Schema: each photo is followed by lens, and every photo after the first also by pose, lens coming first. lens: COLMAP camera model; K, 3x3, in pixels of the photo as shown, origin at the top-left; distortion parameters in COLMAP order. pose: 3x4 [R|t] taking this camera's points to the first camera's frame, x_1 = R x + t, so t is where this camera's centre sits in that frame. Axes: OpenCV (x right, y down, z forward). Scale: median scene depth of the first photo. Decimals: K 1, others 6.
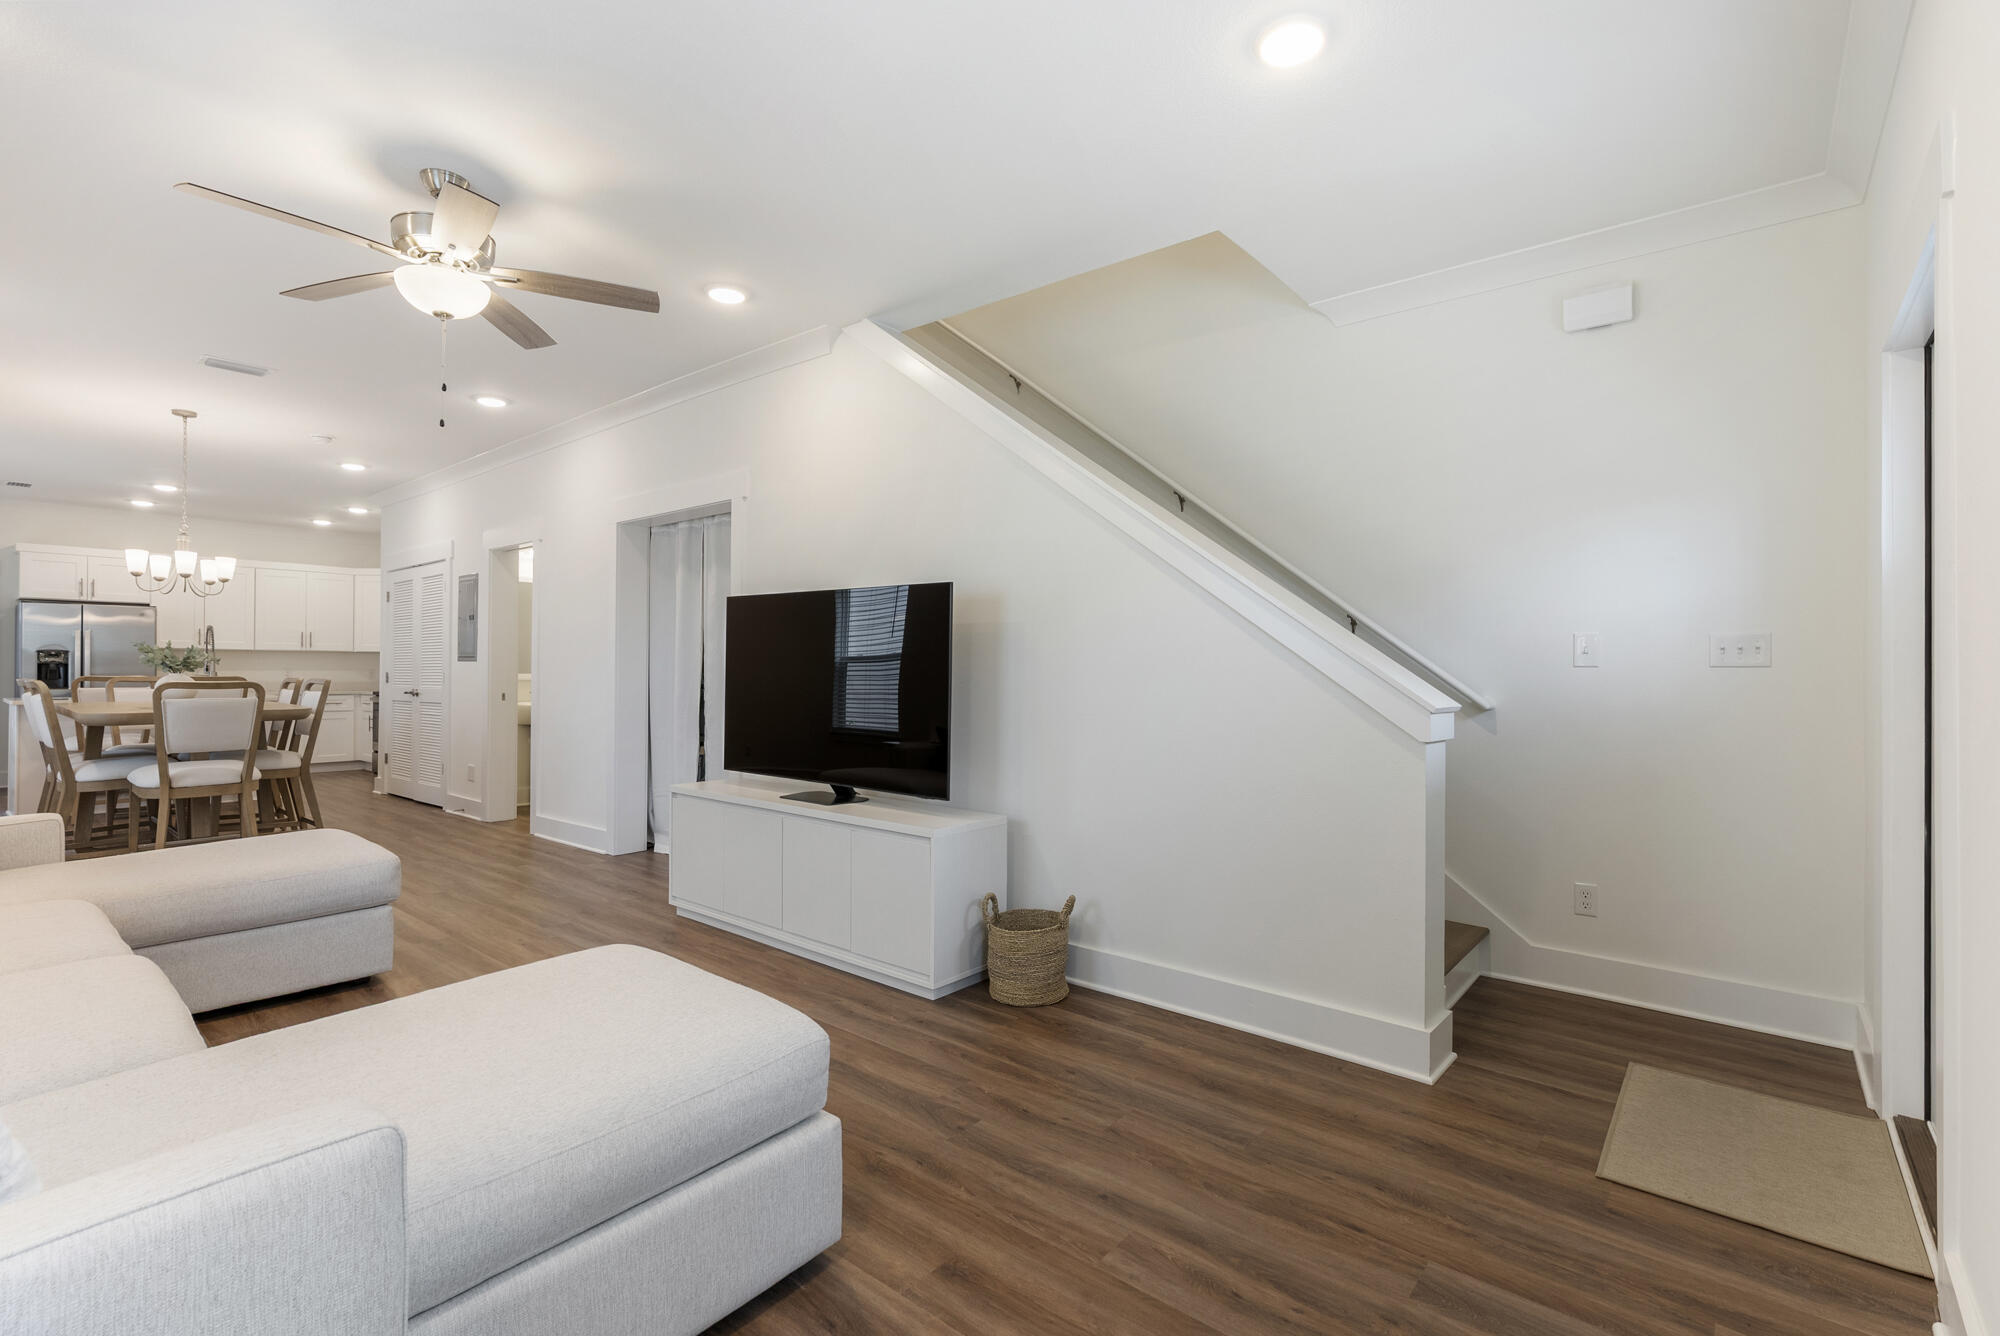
lens RADIAL K [[906.9, 0, 993.4], [0, 906.9, 666.2], [0, 0, 1]] dist [-0.007879, 0.003327]
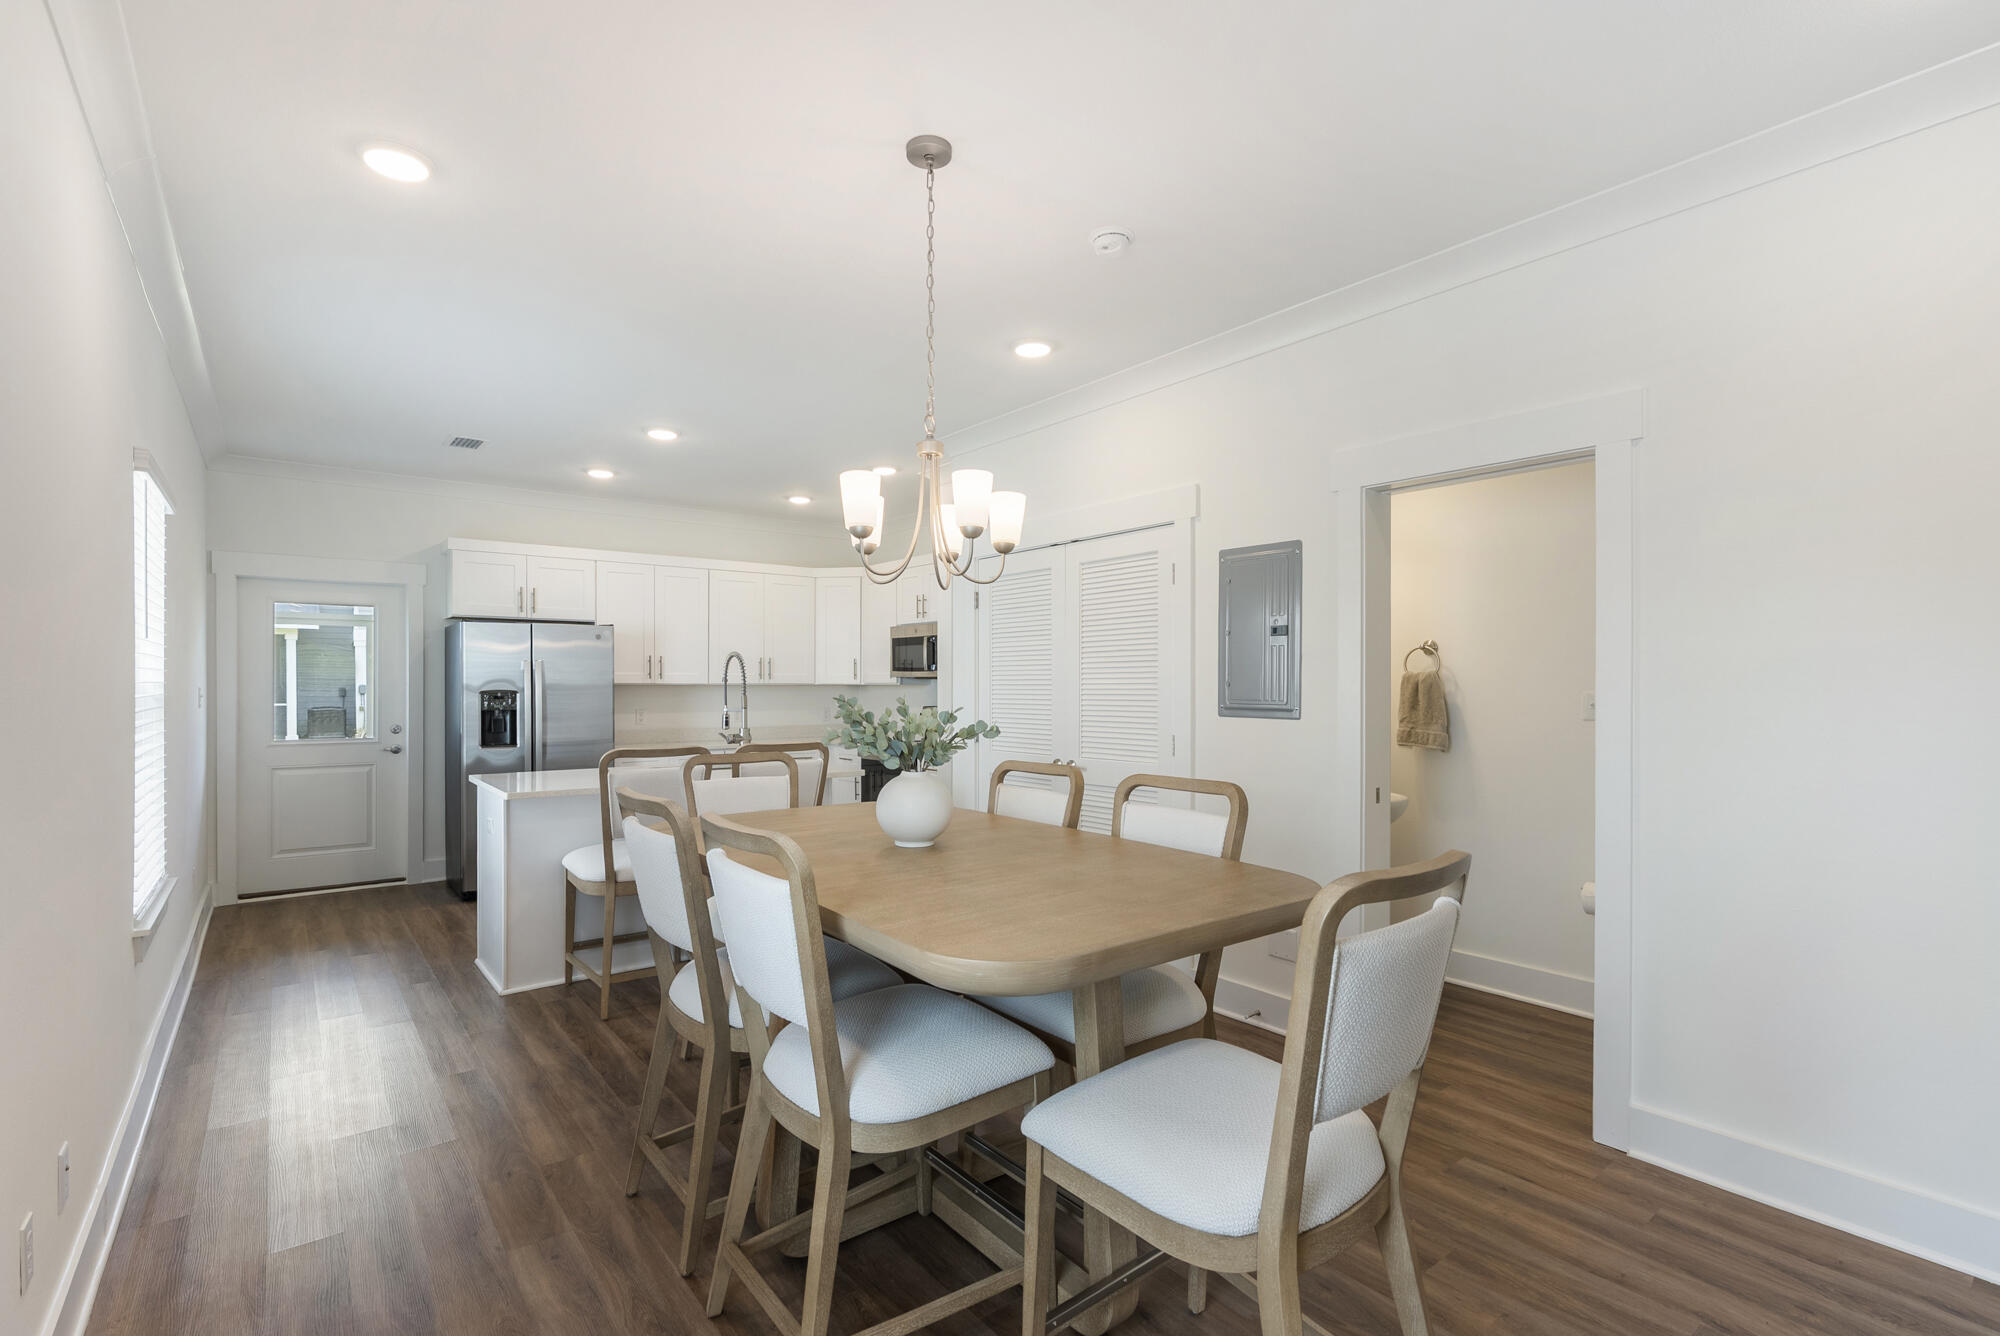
lens RADIAL K [[906.9, 0, 986.5], [0, 906.9, 678.5], [0, 0, 1]] dist [-0.007879, 0.003327]
pose [[0.979250, -0.009242, -0.202445, -0.536501], [0.008837, 0.999957, -0.002904, -0.021586], [0.202463, 0.001055, 0.979289, 0.397926]]
